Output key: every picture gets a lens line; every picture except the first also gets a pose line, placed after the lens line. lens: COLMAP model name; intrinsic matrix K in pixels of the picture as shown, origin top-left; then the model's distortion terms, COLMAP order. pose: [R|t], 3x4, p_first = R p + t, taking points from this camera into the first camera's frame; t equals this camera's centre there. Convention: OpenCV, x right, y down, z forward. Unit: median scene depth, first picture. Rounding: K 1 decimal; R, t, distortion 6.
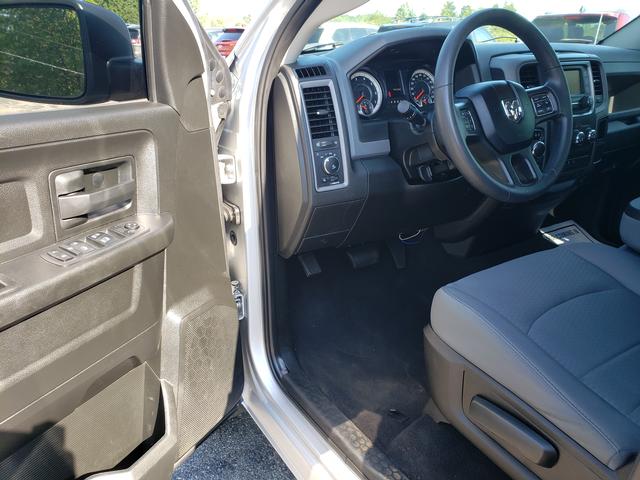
lens RADIAL K [[499.2, 0, 320.0], [0, 499.2, 240.0], [0, 0, 1]] dist [0.001807, -0.002754]
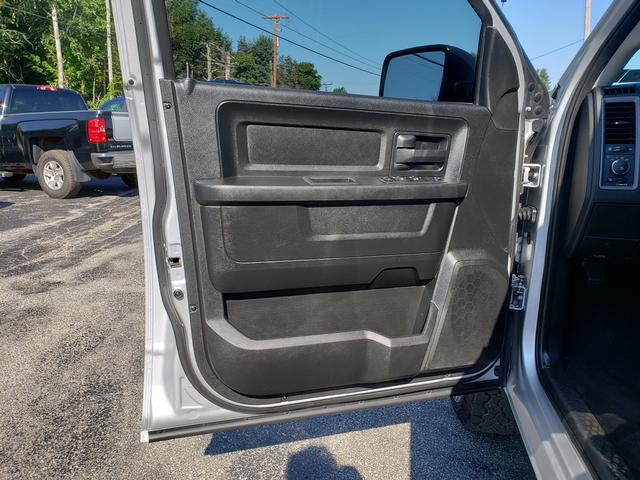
lens RADIAL K [[499.2, 0, 320.0], [0, 499.2, 240.0], [0, 0, 1]] dist [0.001807, -0.002754]
pose [[0.726230, 0.154780, -0.669800, 0.314886], [-0.287057, 0.953593, -0.090882, 0.305420], [0.624650, 0.258272, 0.736959, -0.208327]]
